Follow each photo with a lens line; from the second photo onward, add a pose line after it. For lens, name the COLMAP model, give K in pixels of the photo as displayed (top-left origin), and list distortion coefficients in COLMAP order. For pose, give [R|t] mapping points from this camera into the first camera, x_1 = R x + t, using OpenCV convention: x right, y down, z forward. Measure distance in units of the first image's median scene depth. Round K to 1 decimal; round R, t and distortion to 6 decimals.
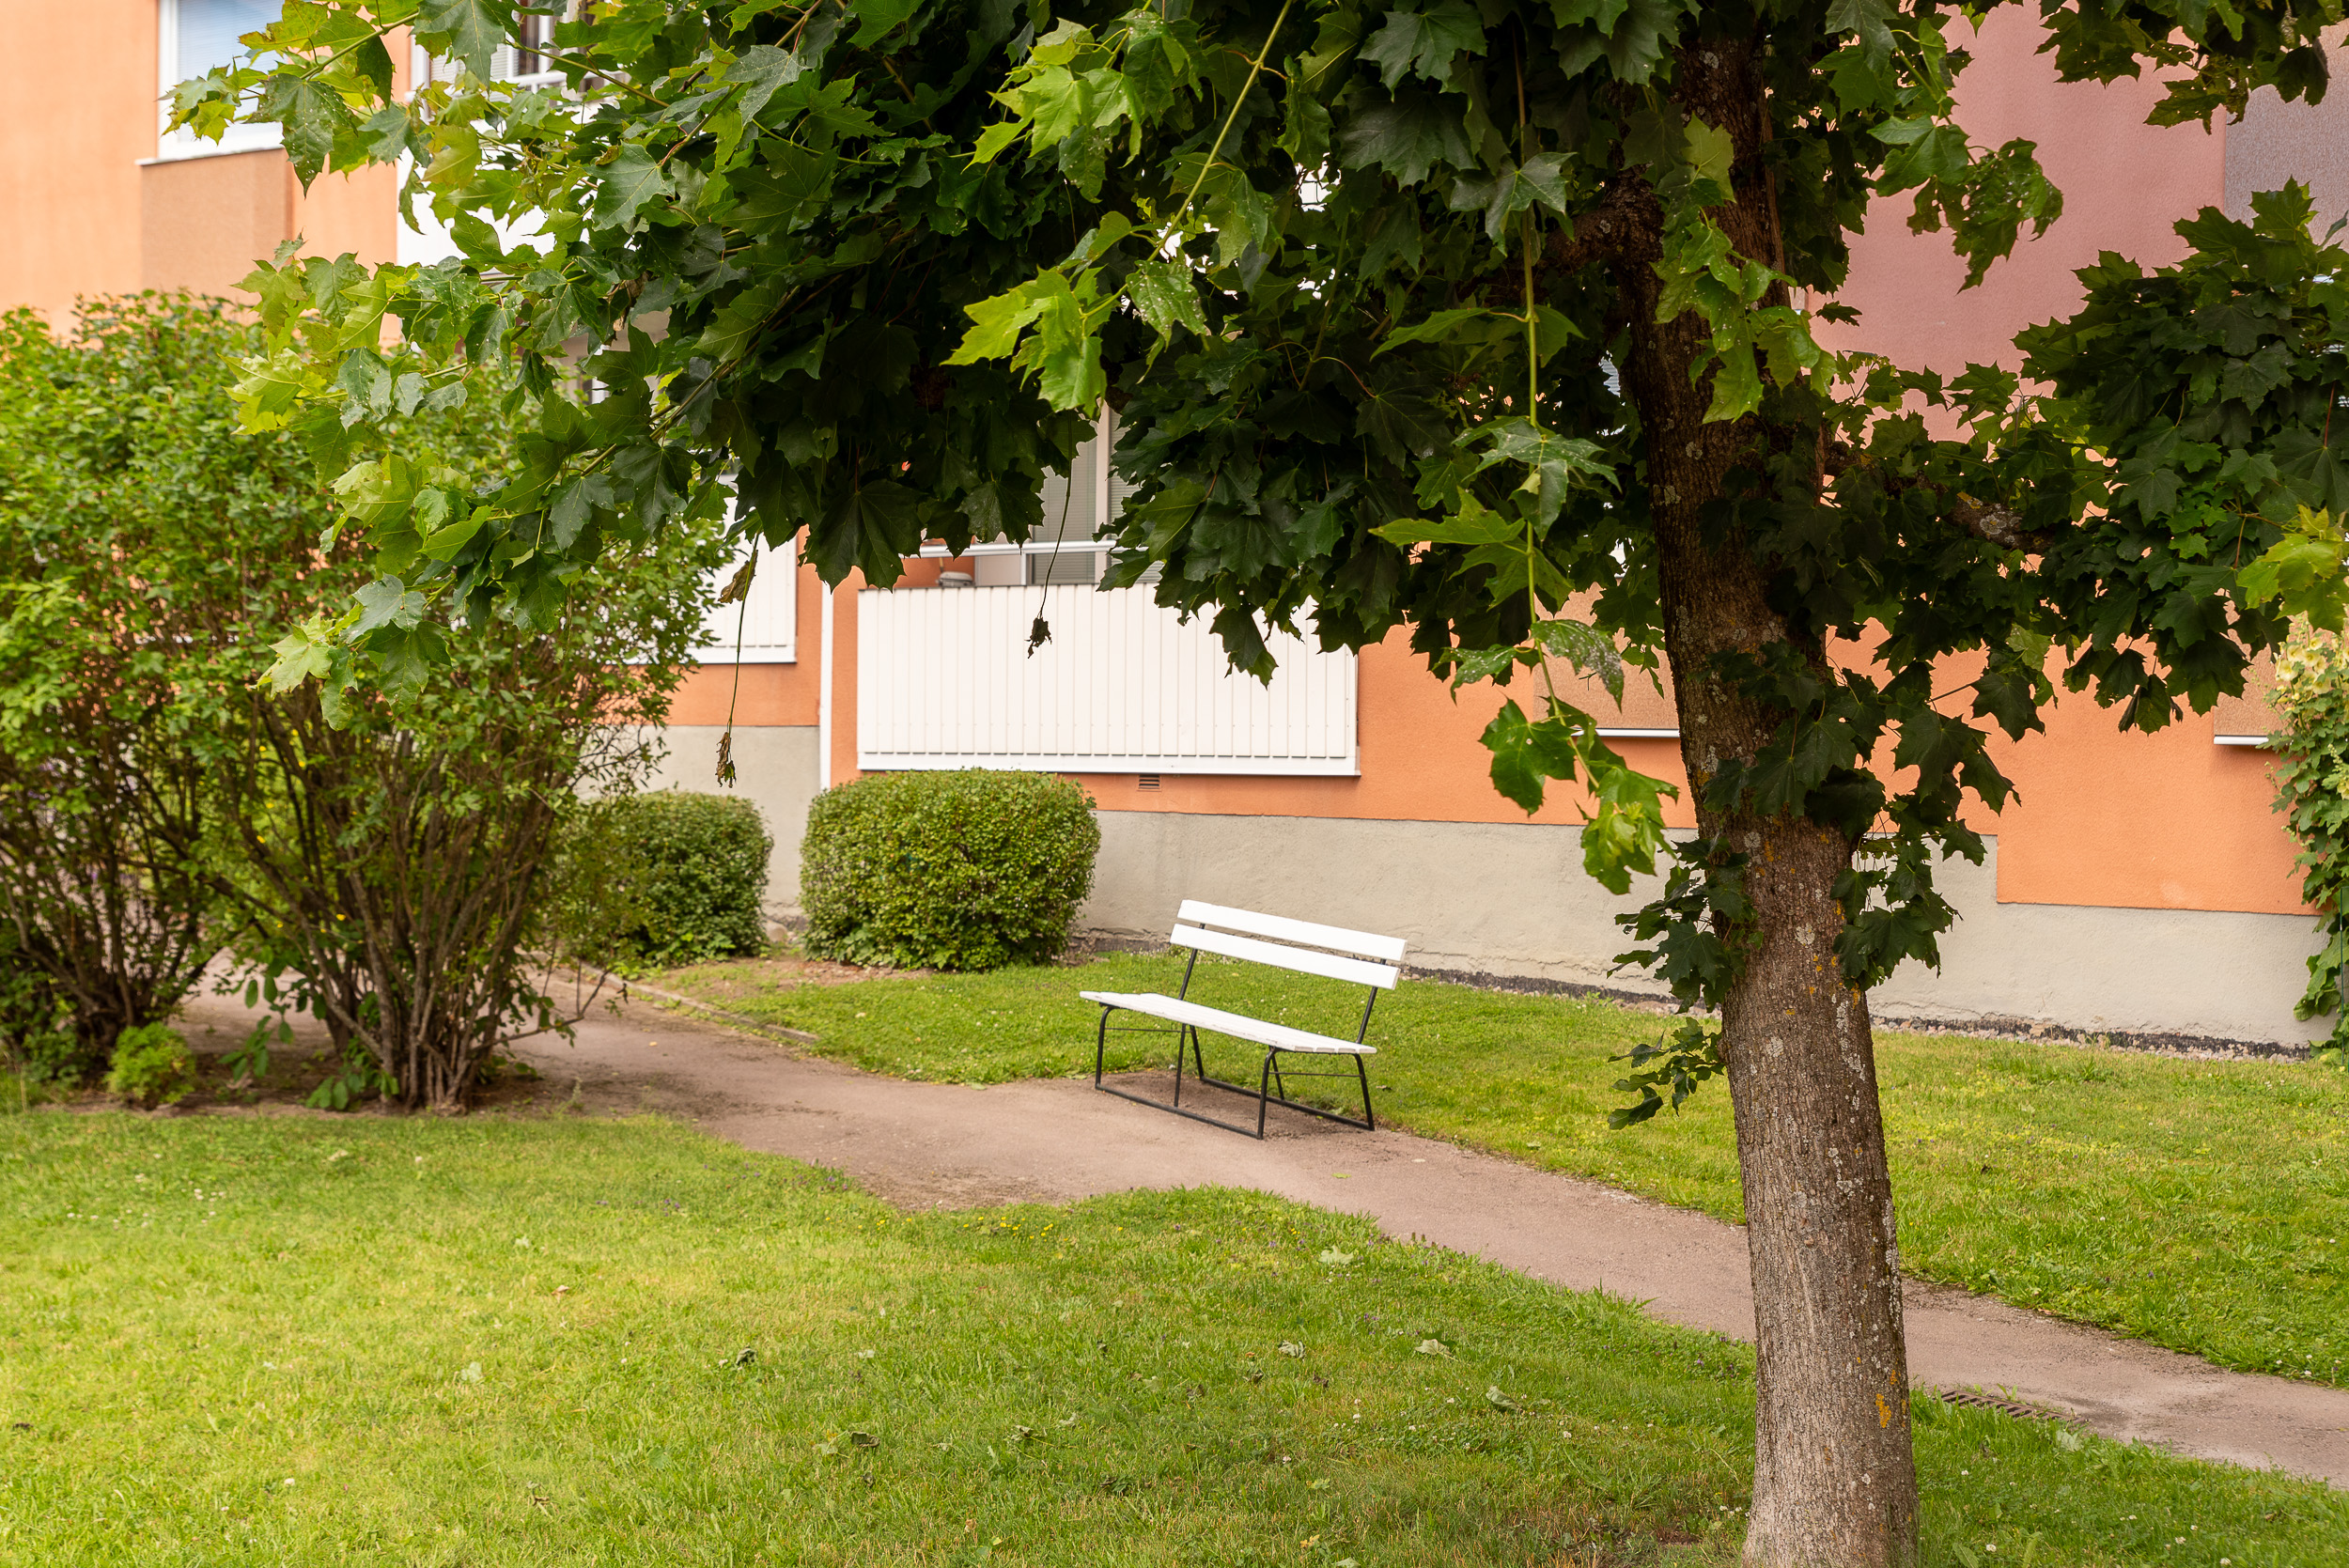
lens RADIAL K [[2831.8, 0, 1174.5], [0, 2831.8, 784.0], [0, 0, 1]] dist [0.007750, 0.006938]
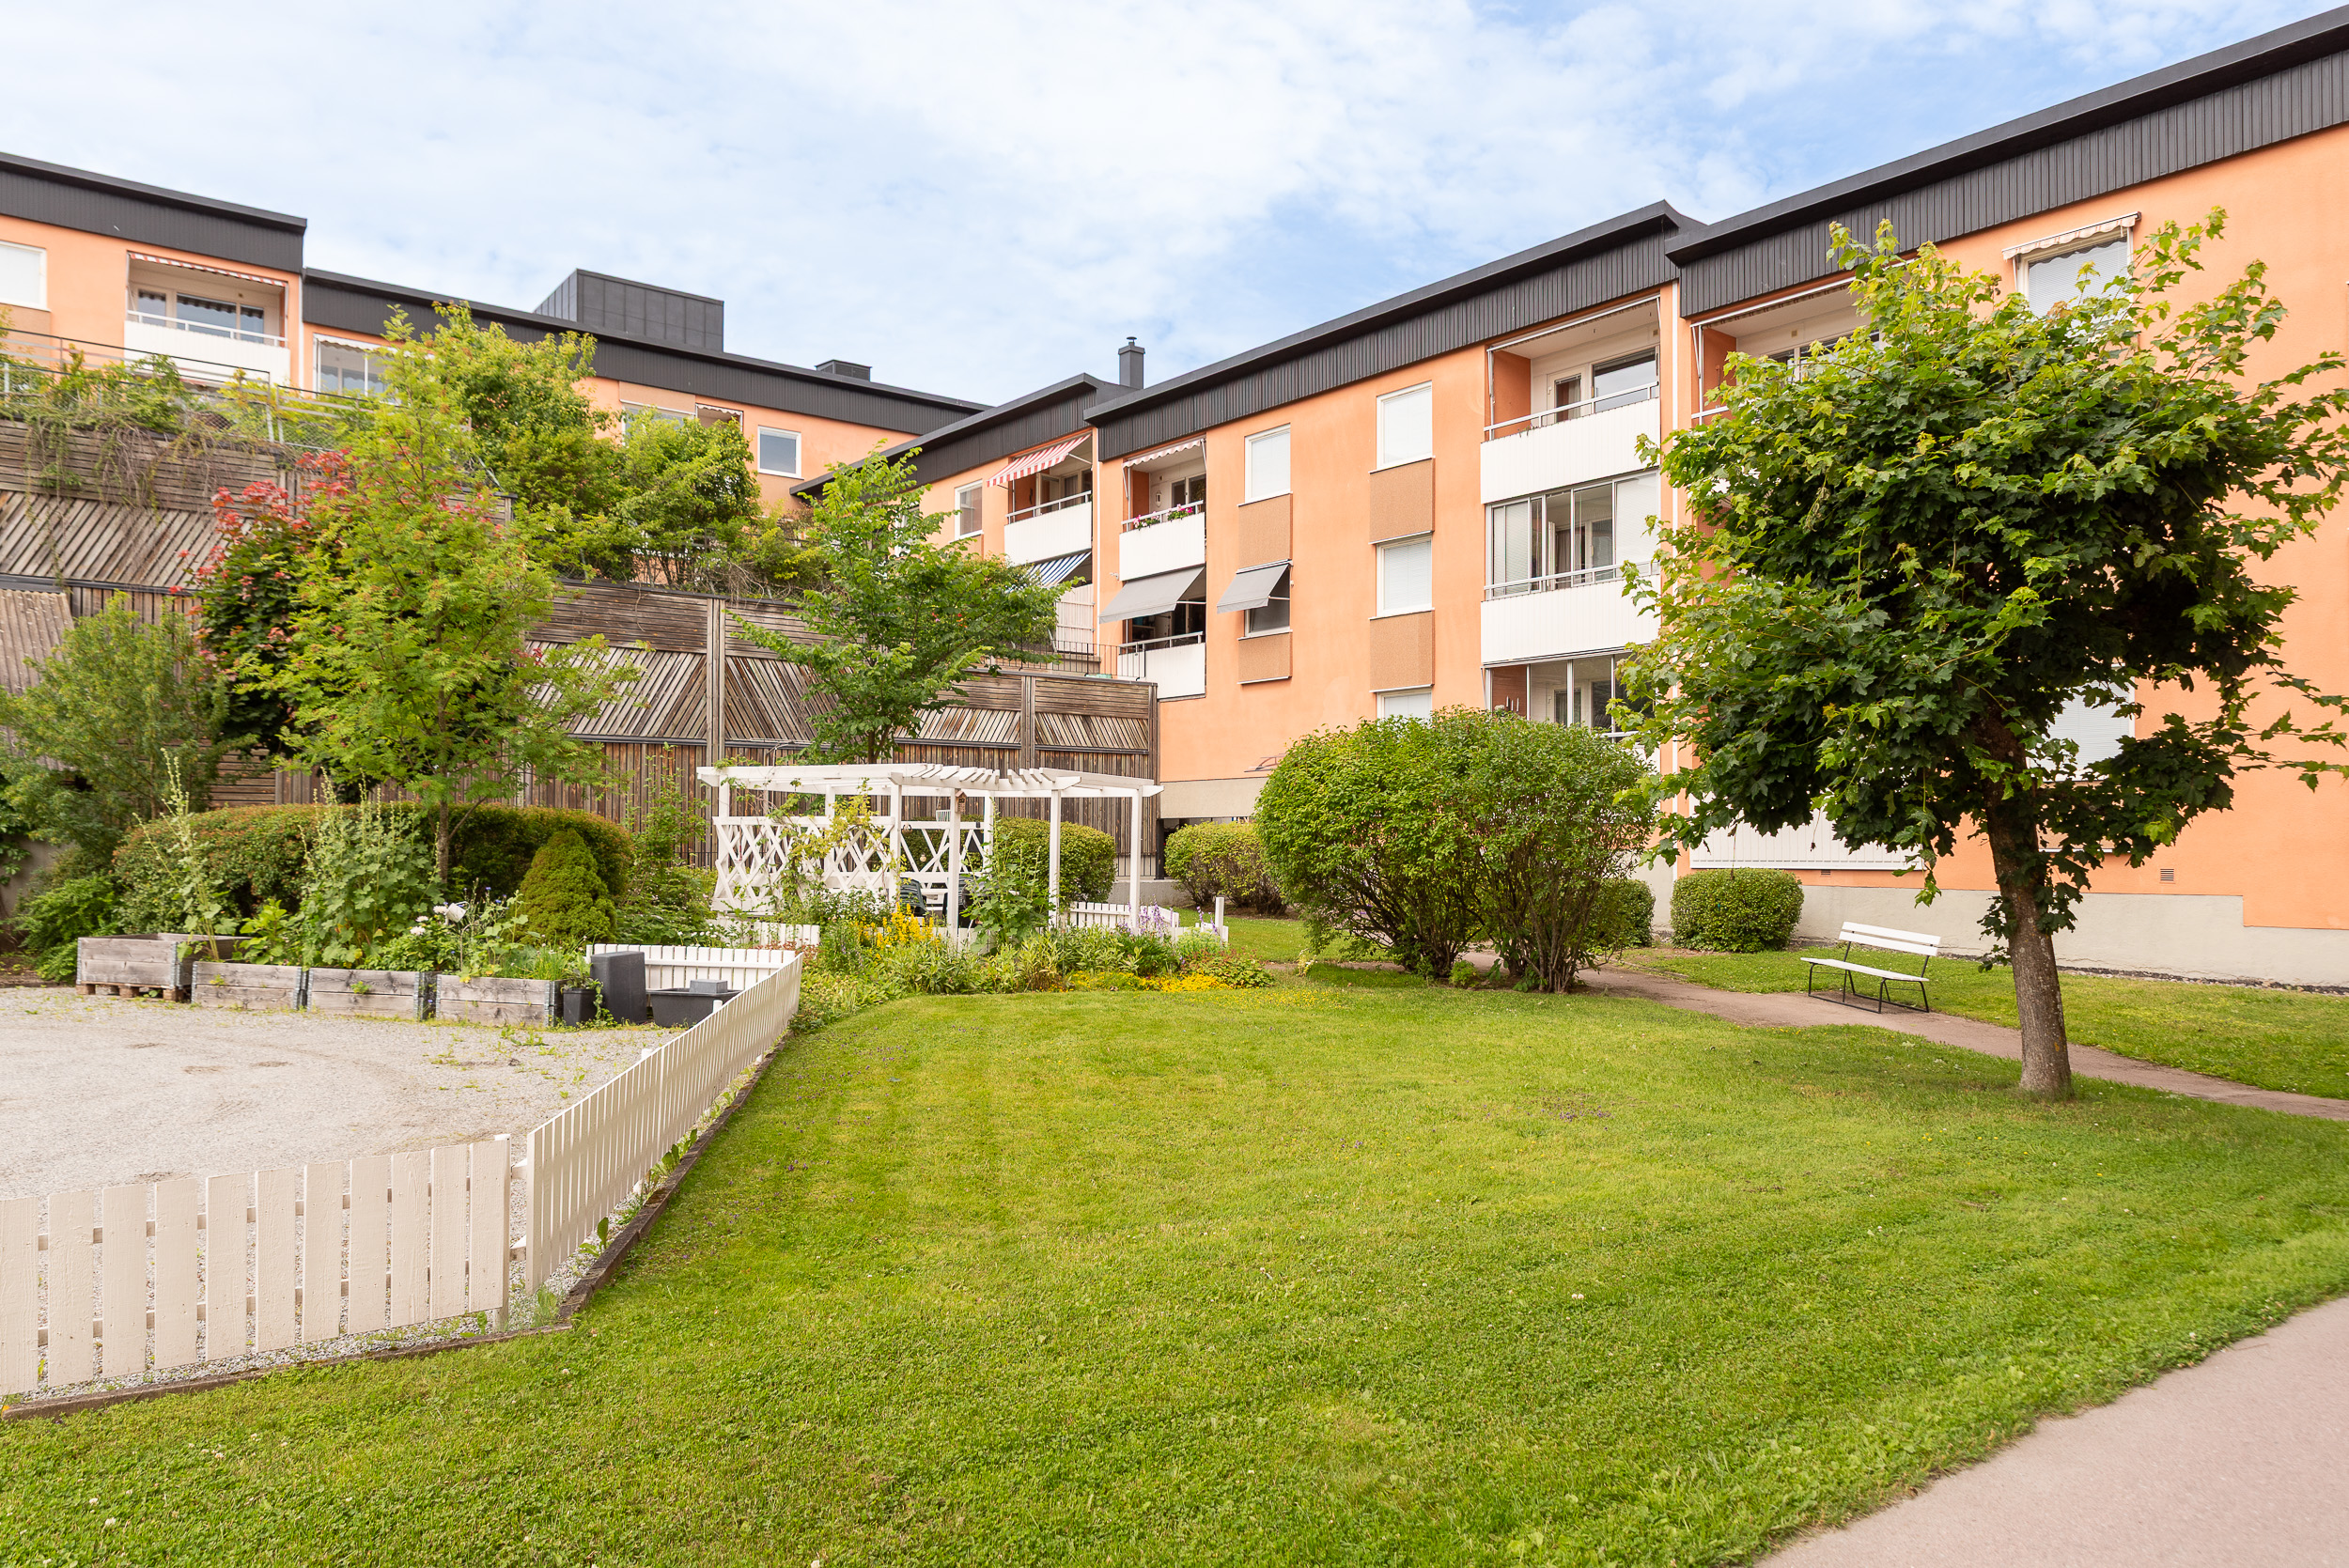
lens RADIAL K [[1593.9, 0, 1173.4], [0, 1593.9, 821.8], [0, 0, 1]] dist [0.001597, 0.000595]
pose [[0.924956, -0.018170, -0.379639, -0.009237], [0.007089, 0.999508, -0.030566, -0.008563], [0.380007, 0.025581, 0.924630, -0.547323]]
